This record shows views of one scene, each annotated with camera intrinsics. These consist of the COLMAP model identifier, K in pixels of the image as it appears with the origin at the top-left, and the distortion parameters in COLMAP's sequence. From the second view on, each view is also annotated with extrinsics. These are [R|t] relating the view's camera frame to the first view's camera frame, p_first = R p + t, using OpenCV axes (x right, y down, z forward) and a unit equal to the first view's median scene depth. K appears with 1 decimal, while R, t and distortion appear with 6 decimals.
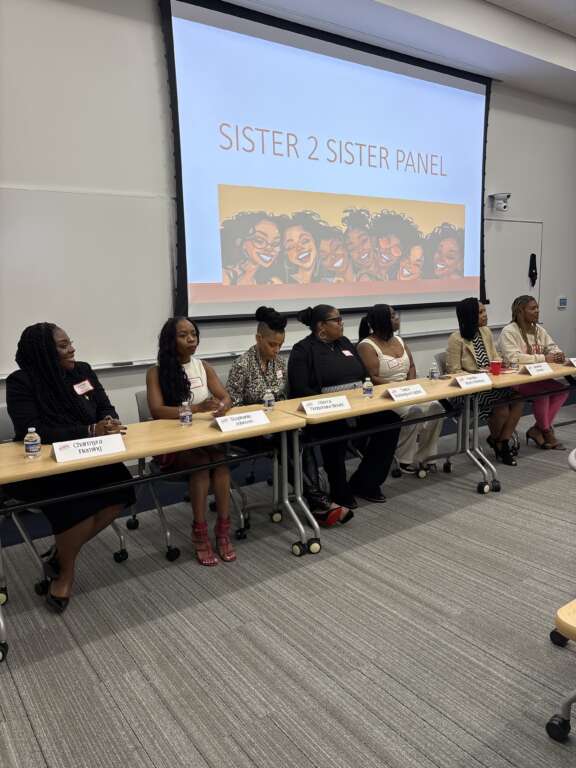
lens RADIAL K [[580.2, 0, 293.8], [0, 580.2, 380.0], [0, 0, 1]] dist [0.030265, -0.021171]
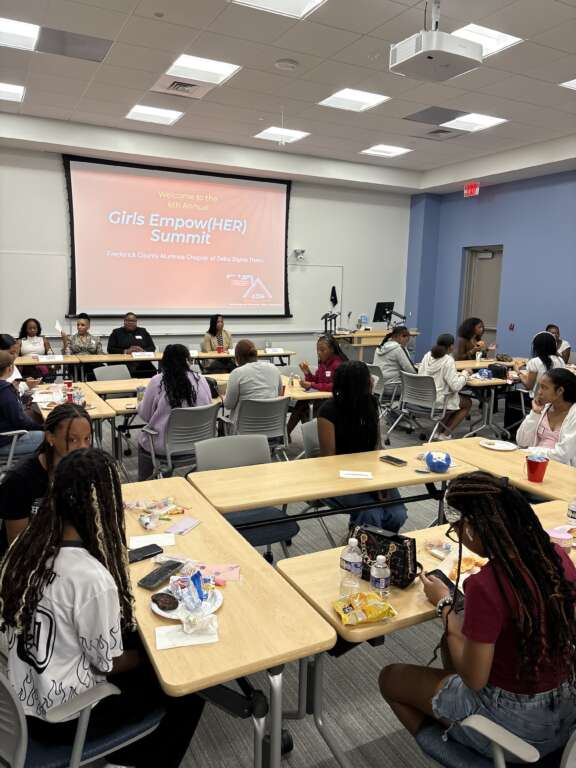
lens RADIAL K [[580.2, 0, 287.5], [0, 580.2, 389.3], [0, 0, 1]] dist [0.030265, -0.021171]
pose [[0.988127, 0.077681, -0.132556, 0.832451], [-0.074666, 0.996827, 0.027574, 0.037300], [0.134277, -0.017350, 0.990792, -0.895333]]
